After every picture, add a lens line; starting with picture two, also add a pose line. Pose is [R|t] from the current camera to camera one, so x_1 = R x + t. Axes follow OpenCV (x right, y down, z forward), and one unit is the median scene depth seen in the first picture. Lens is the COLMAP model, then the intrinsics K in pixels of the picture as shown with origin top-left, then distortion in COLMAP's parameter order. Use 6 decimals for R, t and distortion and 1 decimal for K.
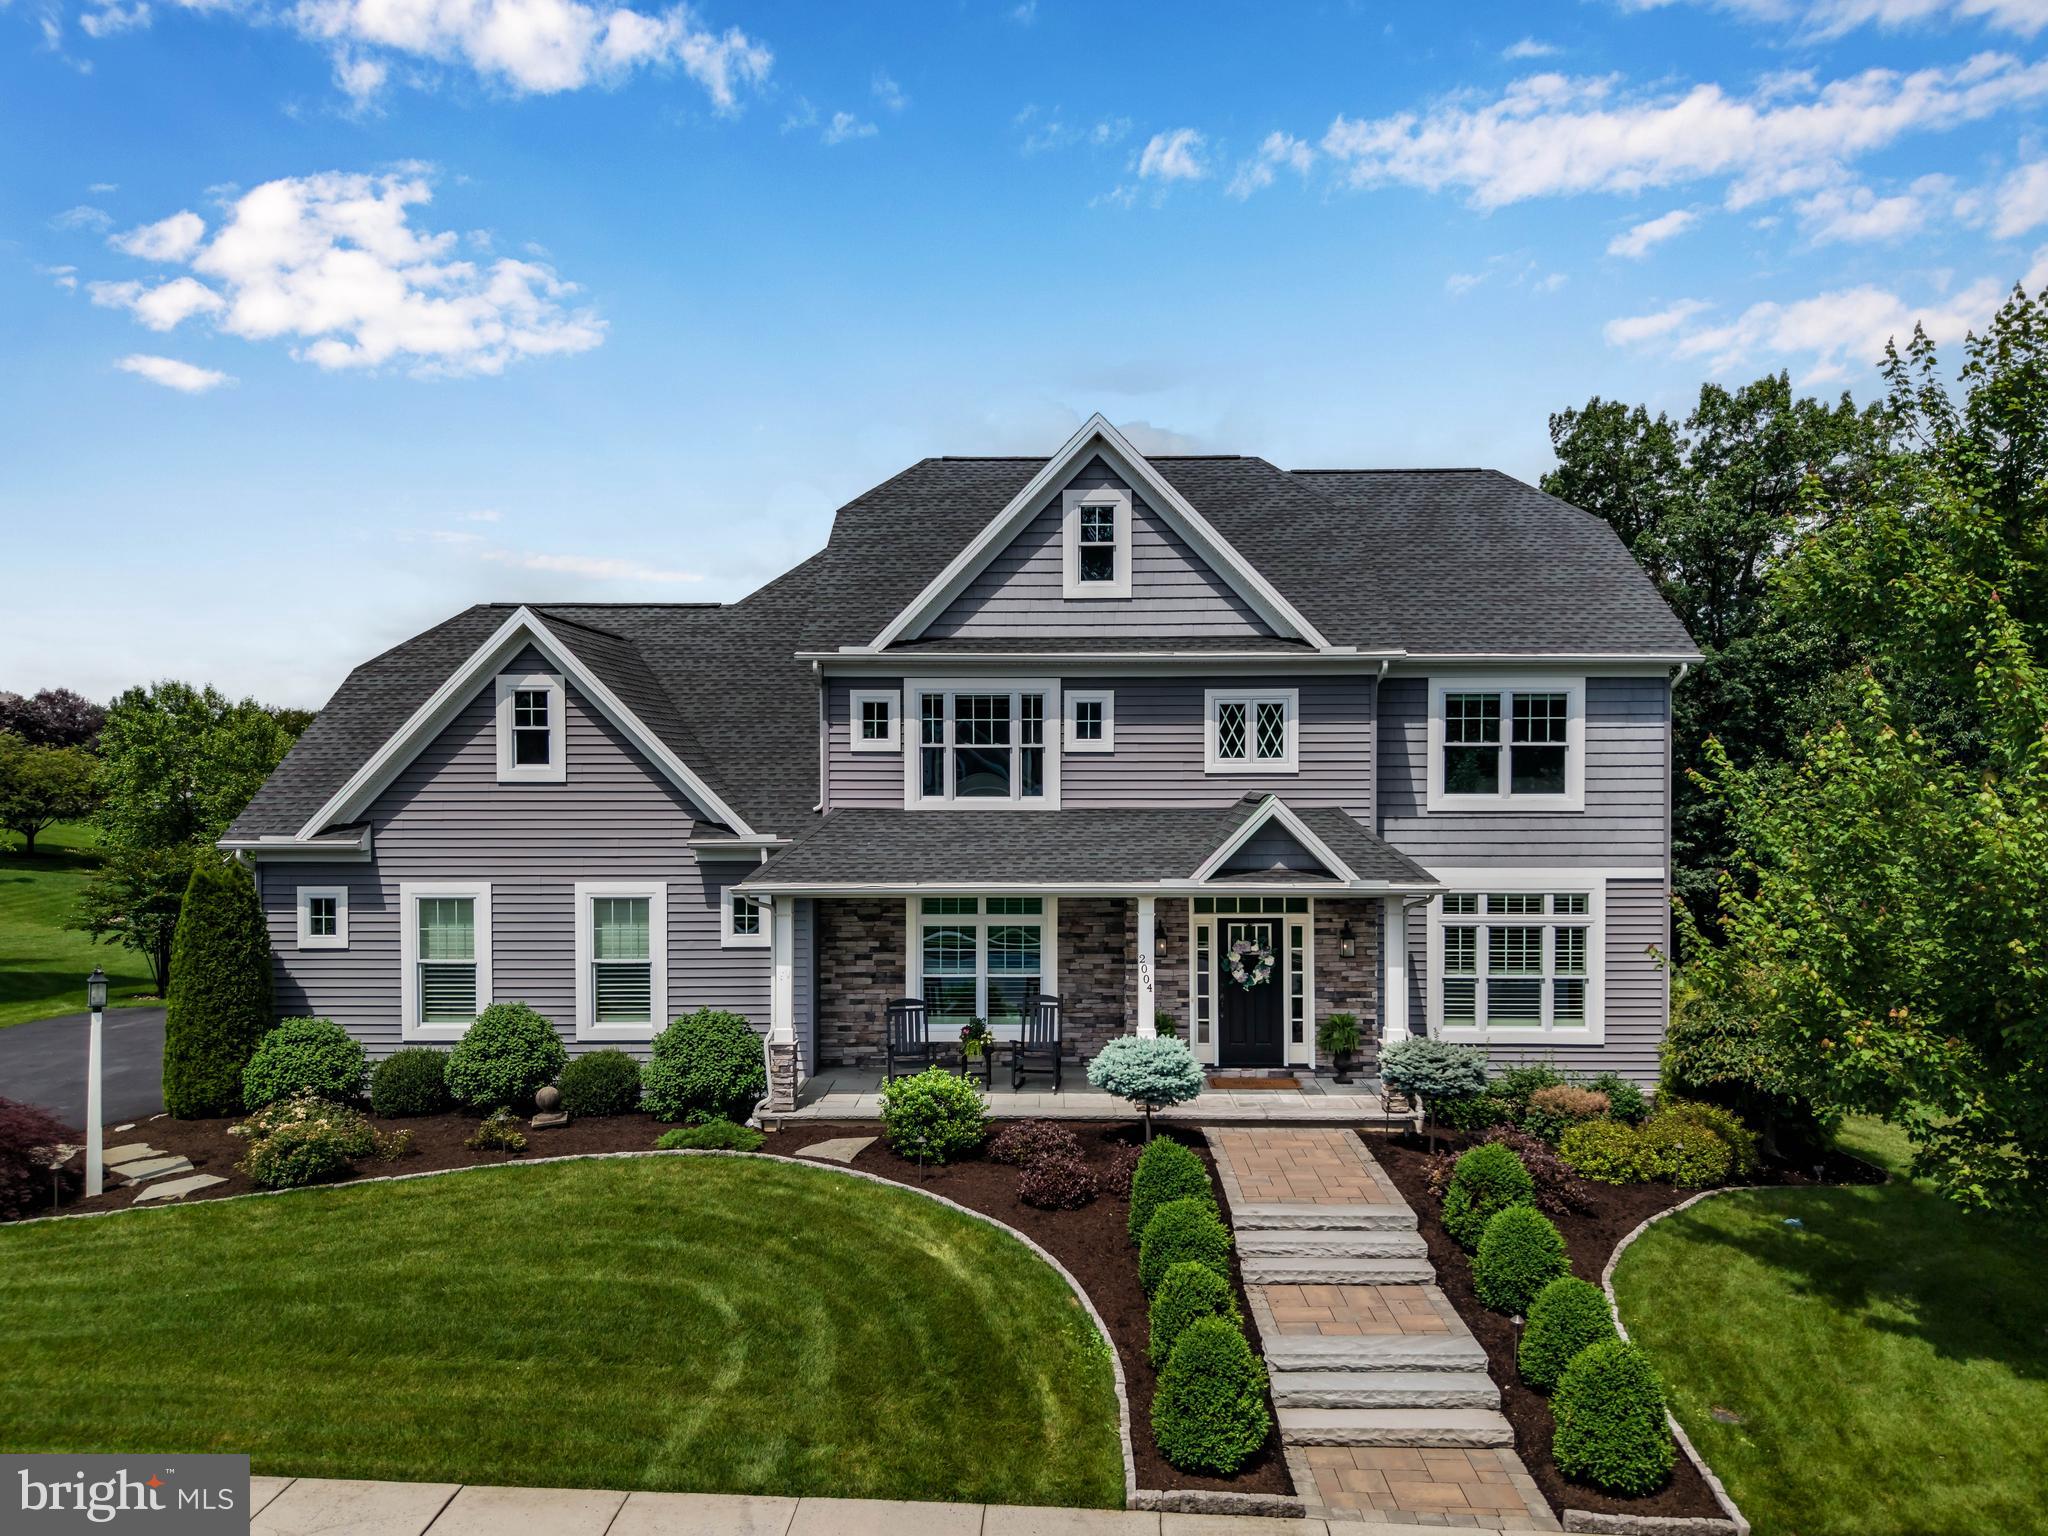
lens RADIAL K [[1431.6, 0, 1039.4], [0, 1431.6, 849.7], [0, 0, 1]] dist [0.027055, -0.003890]
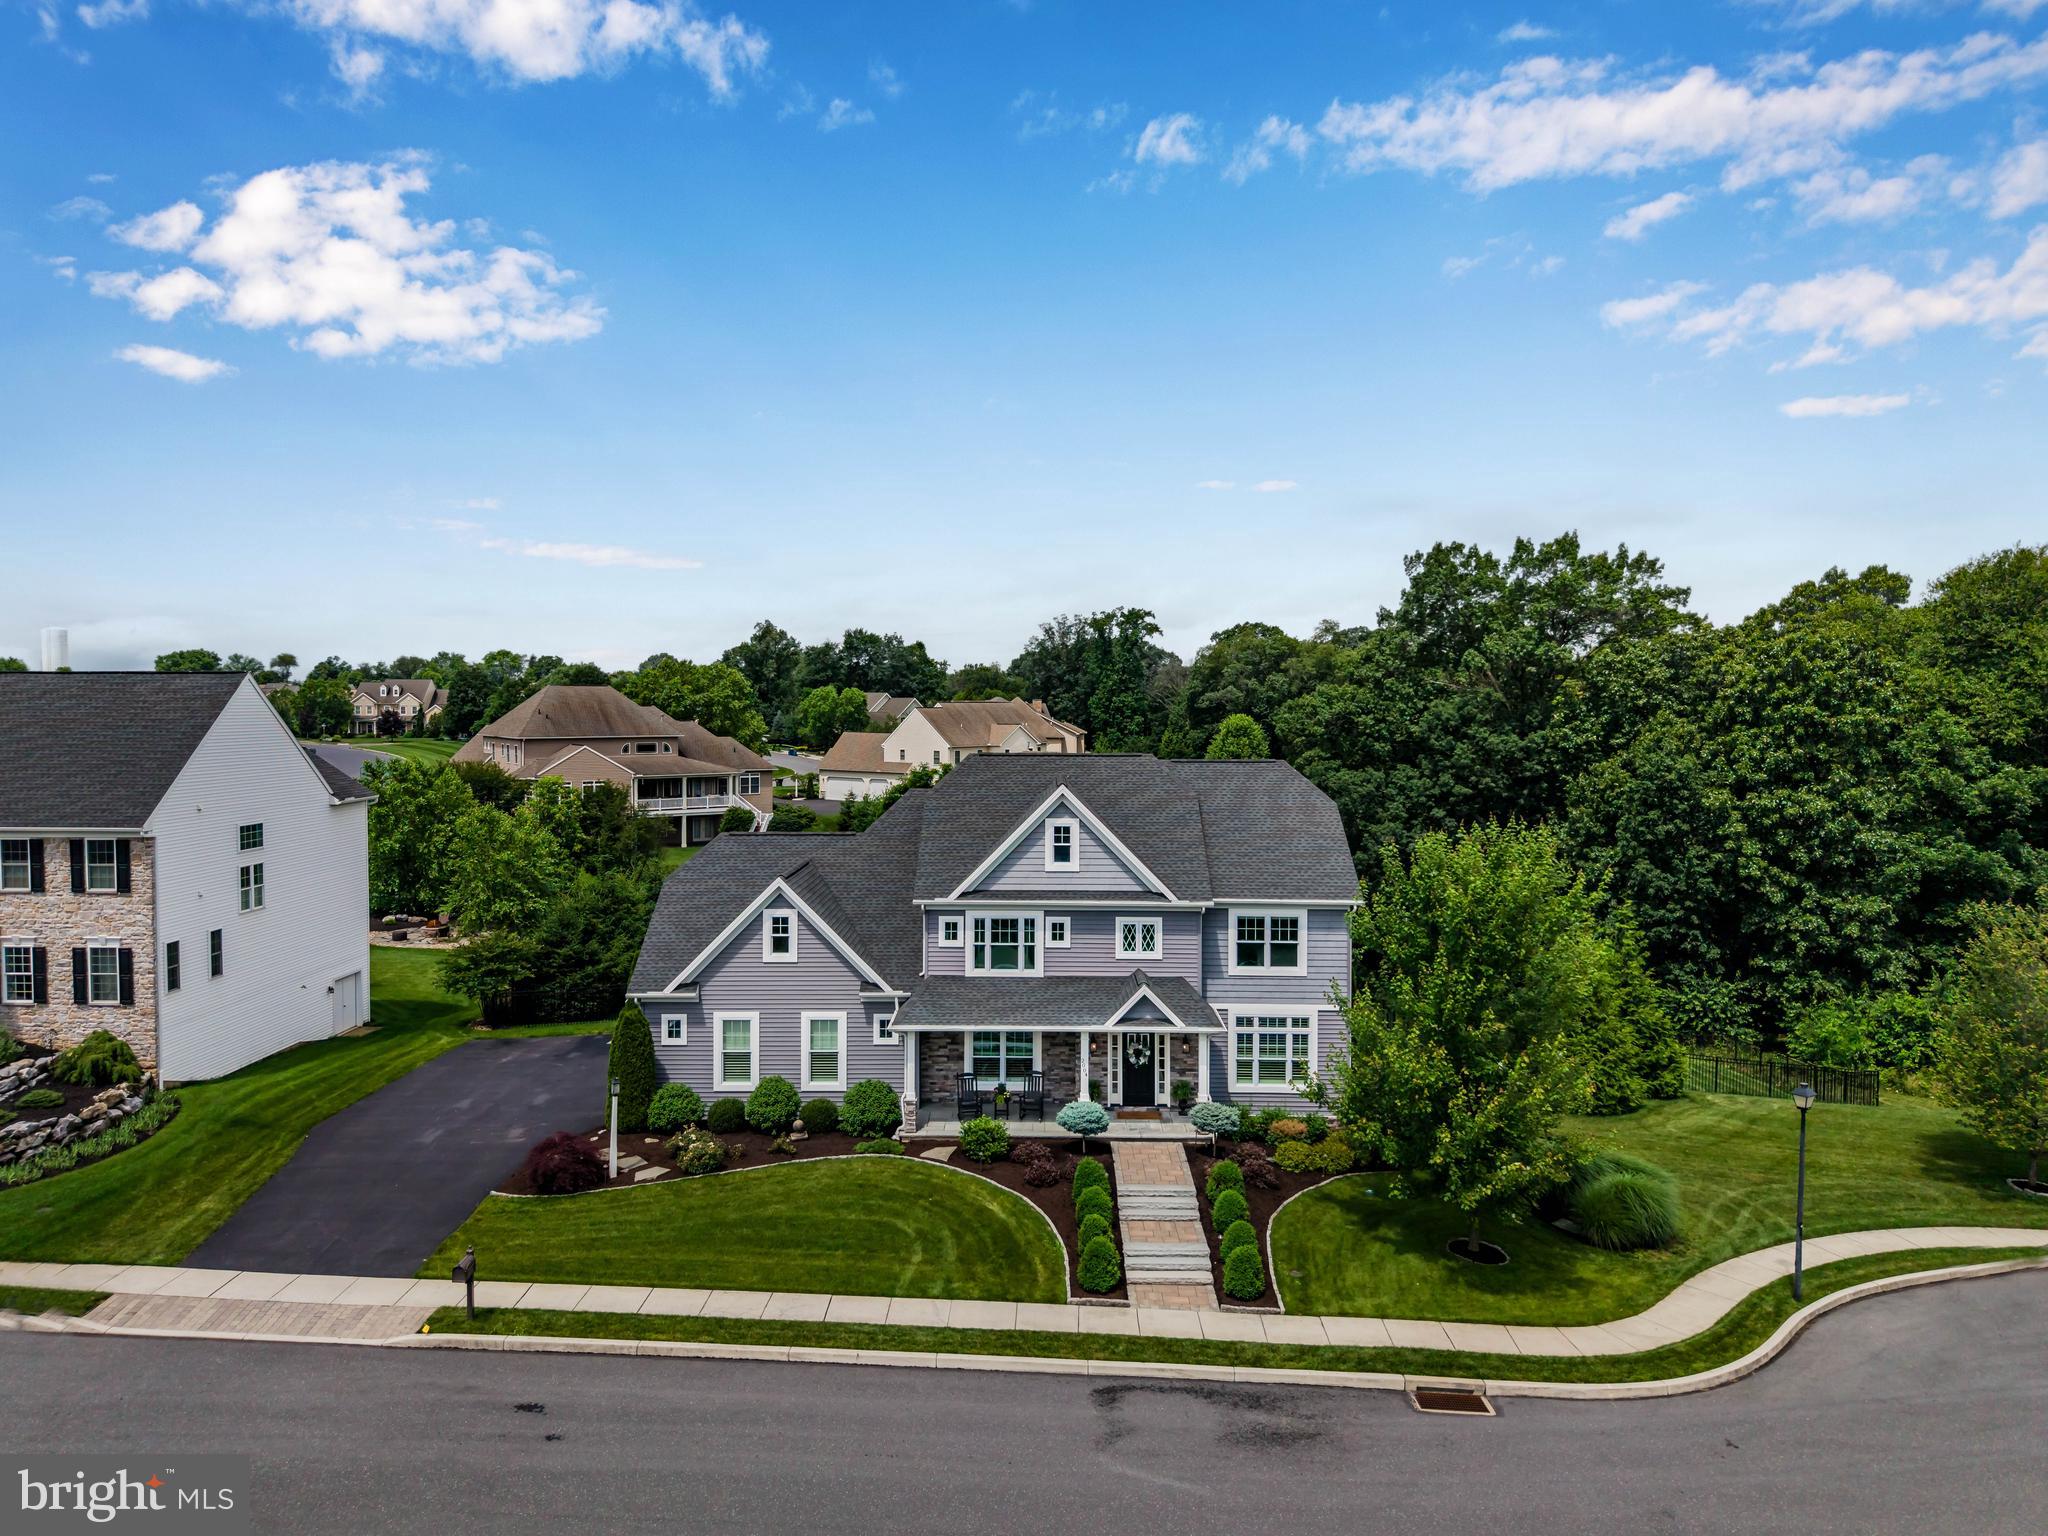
lens RADIAL K [[1389.6, 0, 1024.0], [0, 1389.6, 768.0], [0, 0, 1]] dist [0.059513, -0.049769]
pose [[0.999988, 0.003673, 0.003217, -0.020006], [-0.003695, 0.999969, 0.006903, -0.334132], [-0.003192, -0.006915, 0.999971, -0.947744]]
